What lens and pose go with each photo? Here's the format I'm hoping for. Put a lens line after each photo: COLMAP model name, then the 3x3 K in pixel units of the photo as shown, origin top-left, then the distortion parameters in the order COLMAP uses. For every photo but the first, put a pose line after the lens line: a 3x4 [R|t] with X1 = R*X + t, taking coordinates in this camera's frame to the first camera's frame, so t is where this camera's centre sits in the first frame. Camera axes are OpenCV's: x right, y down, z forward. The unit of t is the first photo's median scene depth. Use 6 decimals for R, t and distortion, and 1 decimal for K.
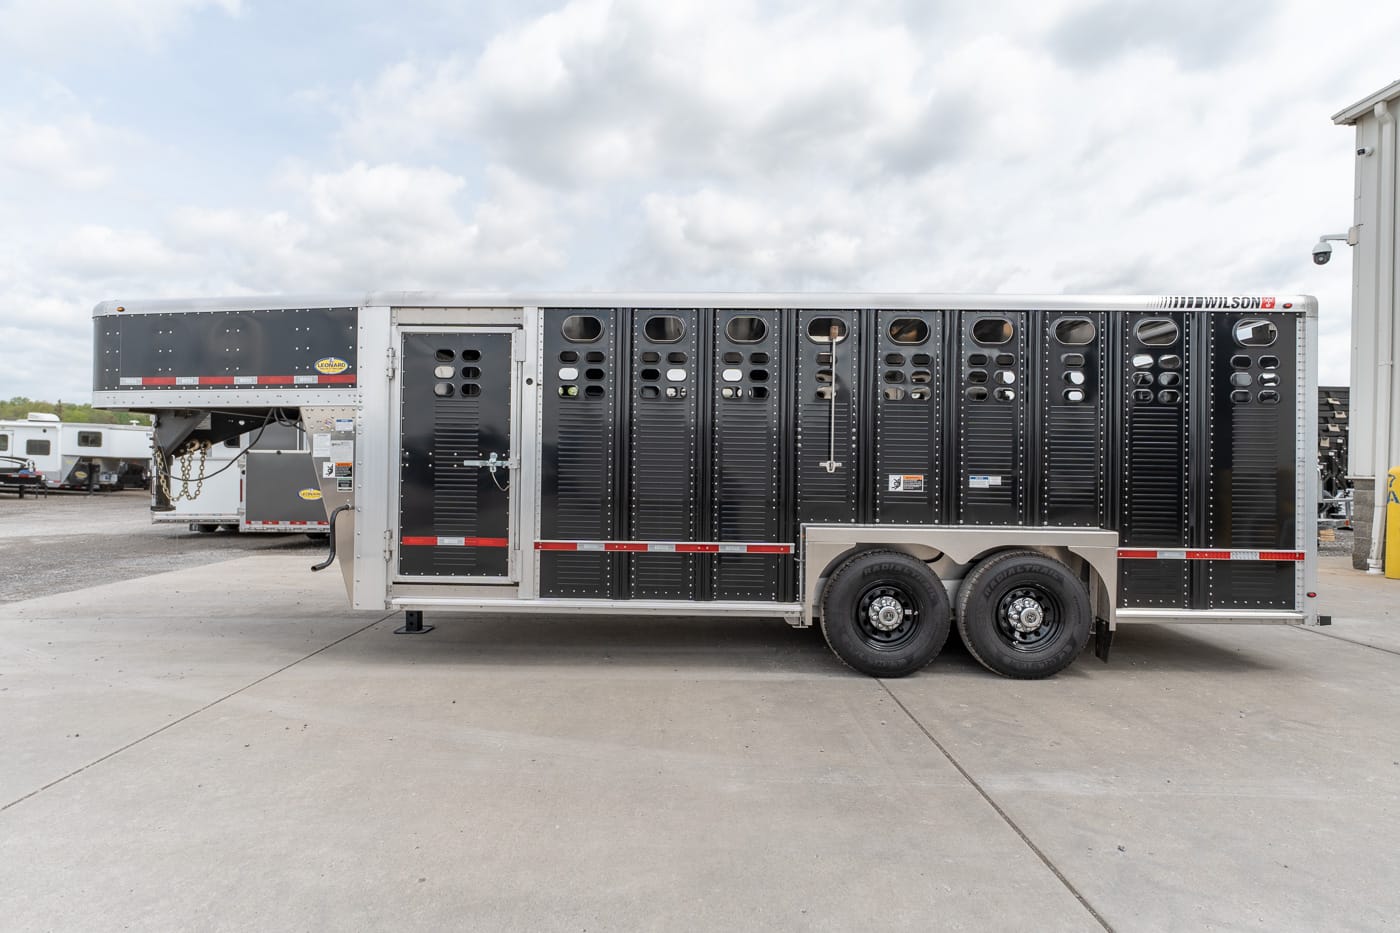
lens RADIAL K [[735.2, 0, 696.0], [0, 735.2, 465.2], [0, 0, 1]] dist [0.009558, -0.003243]
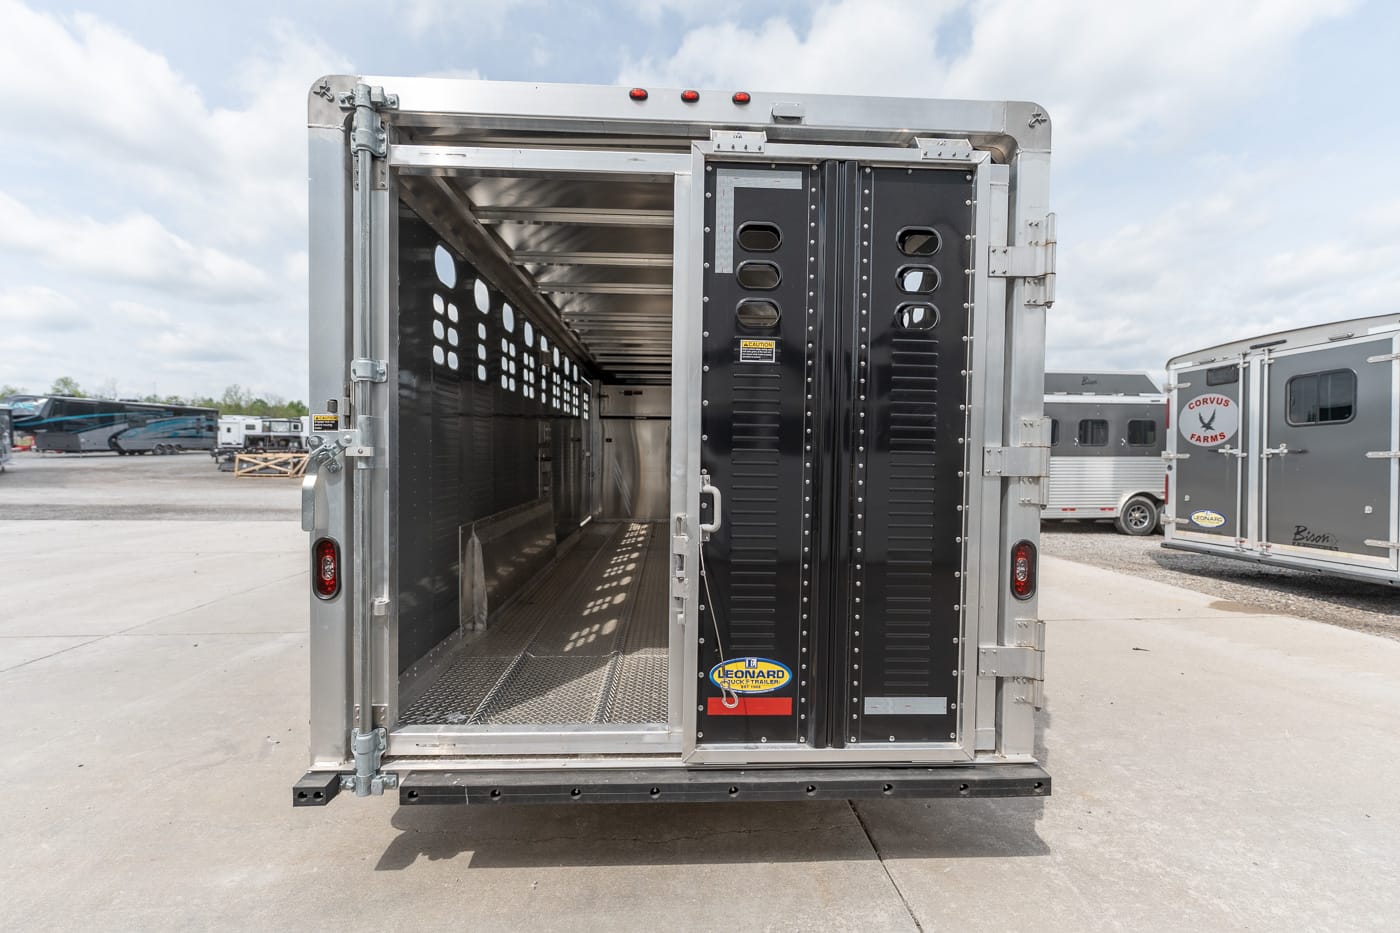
lens RADIAL K [[592.5, 0, 696.2], [0, 592.5, 464.8], [0, 0, 1]] dist [-0.000905, 0.000435]
pose [[0.068713, 0.008993, -0.997596, 1.177740], [-0.001376, 0.999959, 0.008920, 0.005560], [0.997636, 0.000760, 0.068722, 1.164788]]
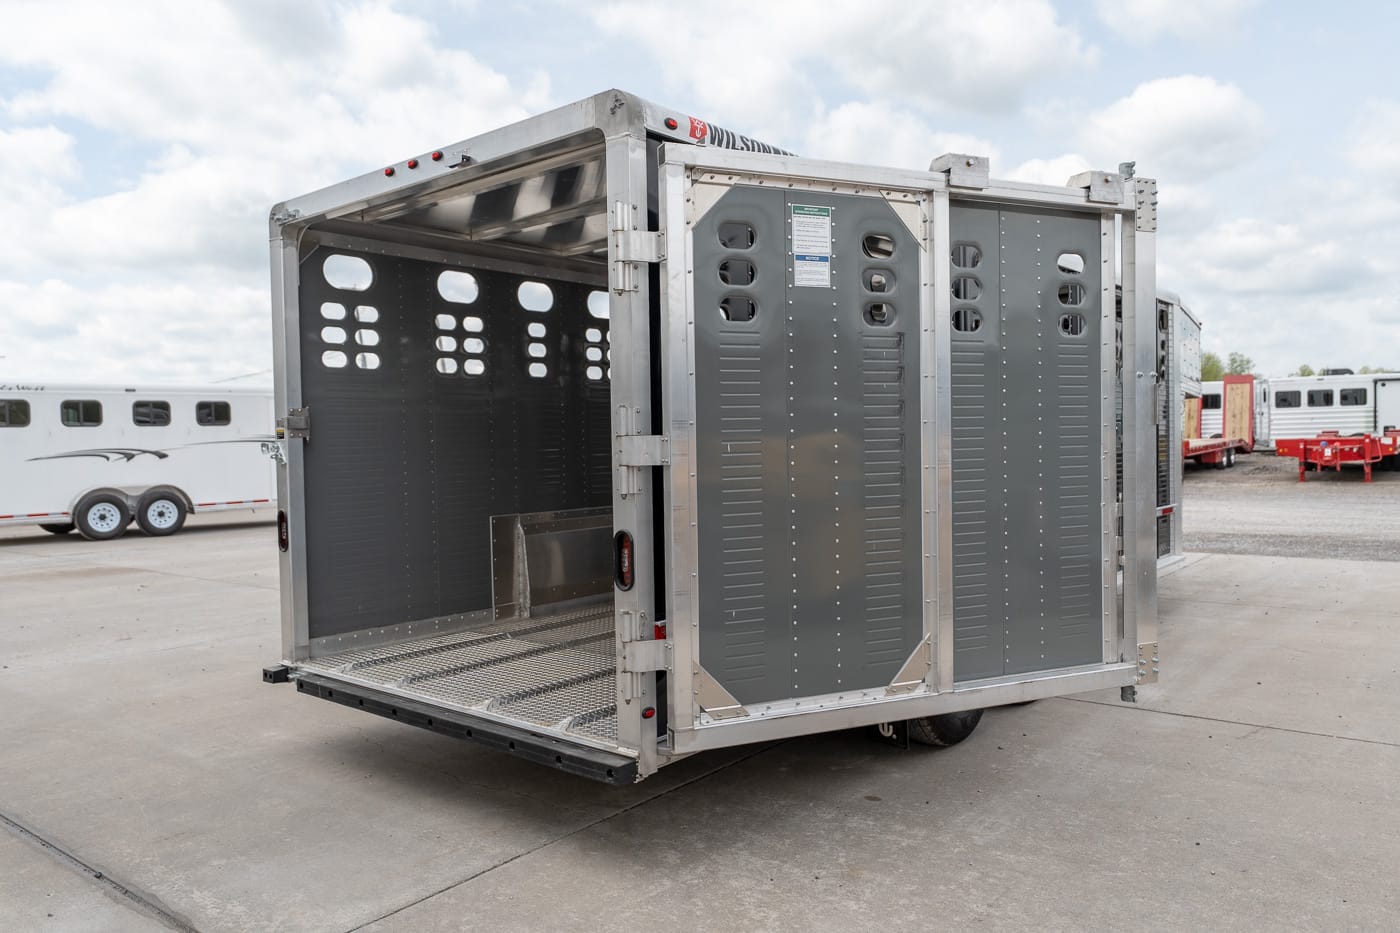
lens RADIAL K [[973.8, 0, 698.5], [0, 973.8, 457.9], [0, 0, 1]] dist [0.004454, -0.006267]
pose [[-0.619711, 0.014787, -0.784691, 1.265713], [0.020817, 0.999780, 0.002399, 0.010758], [0.784554, -0.014849, -0.619883, 1.813563]]
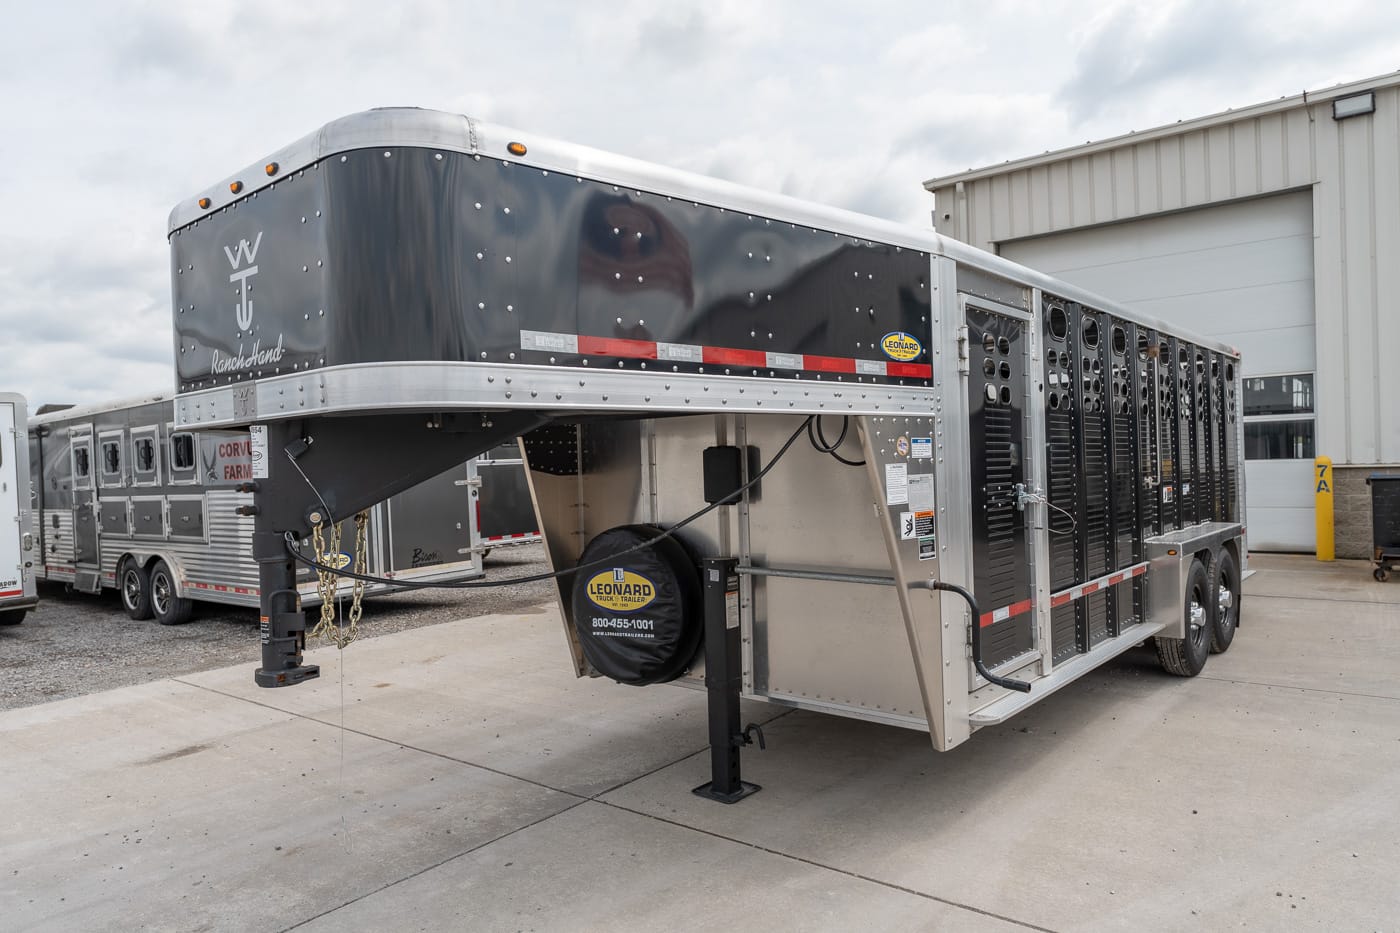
lens RADIAL K [[916.8, 0, 697.0], [0, 916.8, 471.3], [0, 0, 1]] dist [0.000605, 0.002867]
pose [[0.624236, -0.033891, 0.780500, -1.171506], [0.031039, 0.999346, 0.018569, -0.055552], [-0.780619, 0.012634, 0.624880, 0.680996]]
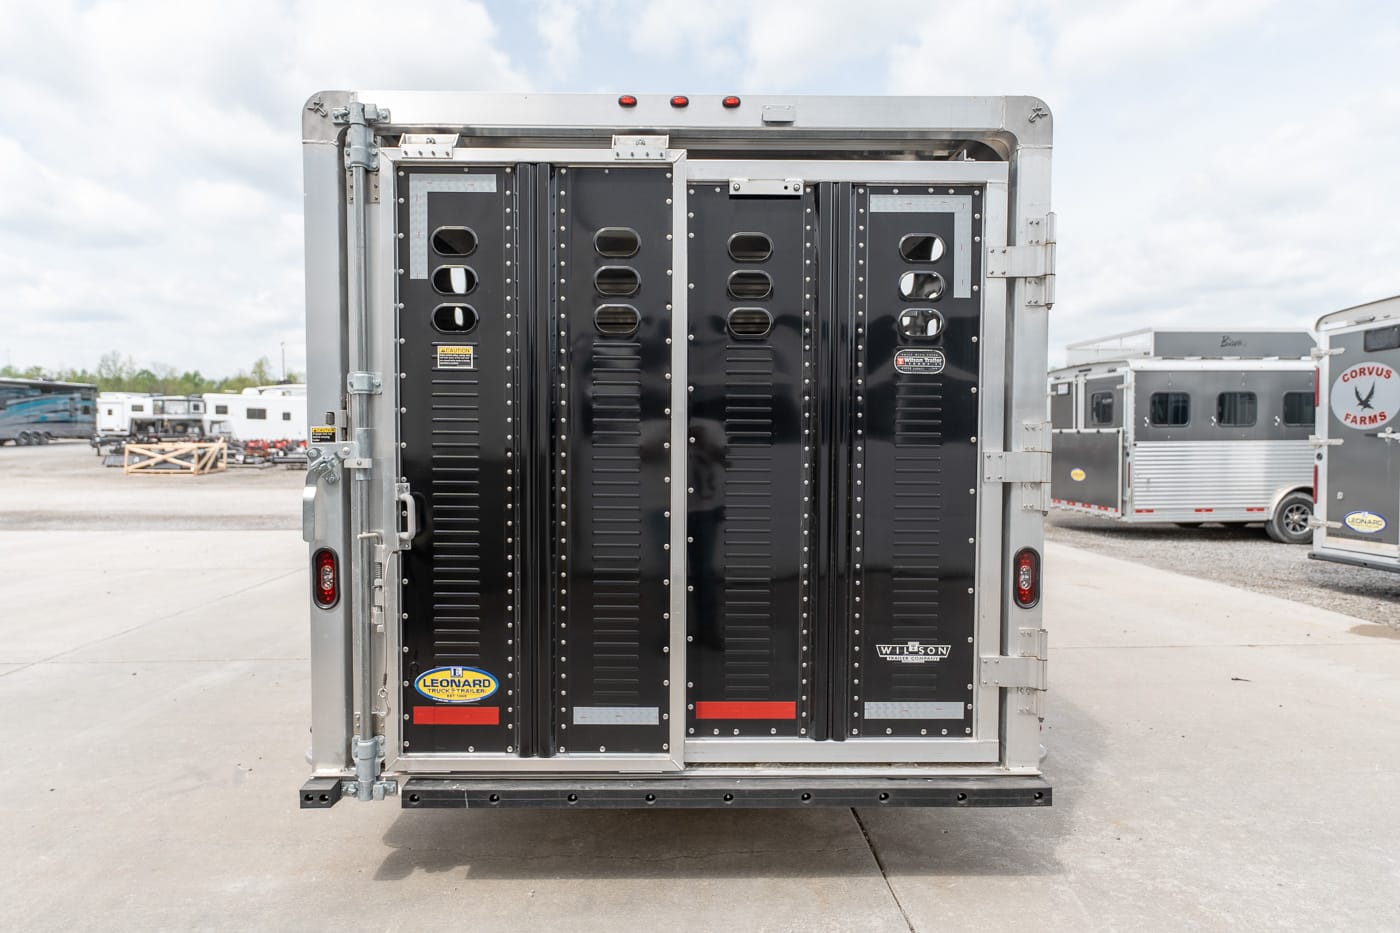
lens RADIAL K [[798.6, 0, 696.4], [0, 798.6, 460.9], [0, 0, 1]] dist [0.000381, 0.001150]
pose [[0.035407, 0.019569, -0.999181, 1.301954], [0.007544, 0.999775, 0.019848, -0.008236], [0.999344, -0.008240, 0.035251, 1.177002]]
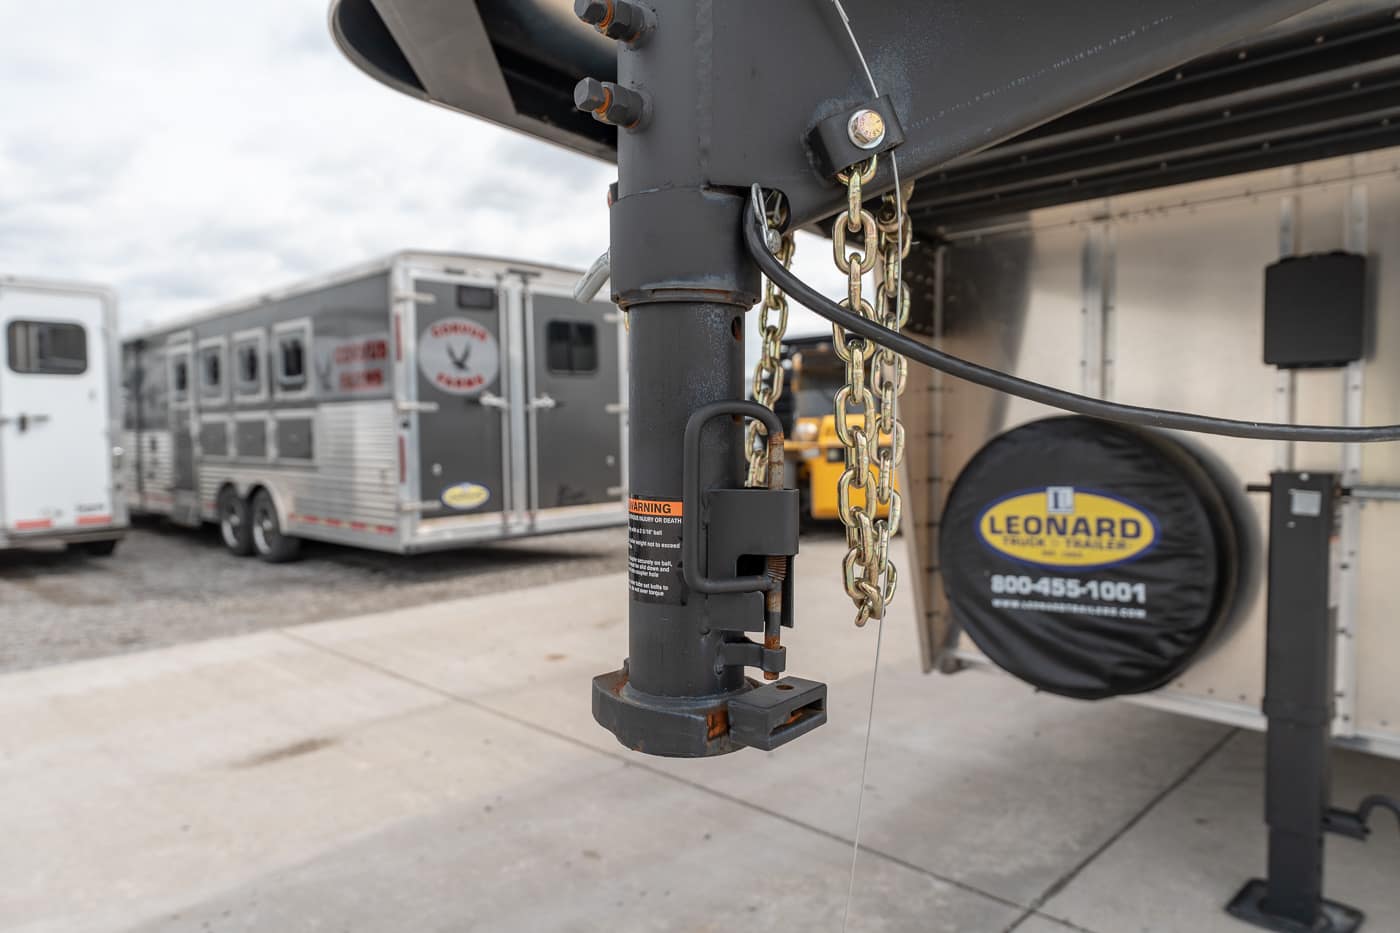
lens RADIAL K [[916.8, 0, 692.3], [0, 916.8, 467.7], [0, 0, 1]] dist [0.000605, 0.002867]
pose [[0.693256, -0.034777, 0.719852, -1.010749], [-0.000330, 0.998820, 0.048573, 0.021940], [-0.720692, -0.033911, 0.692426, 1.124153]]
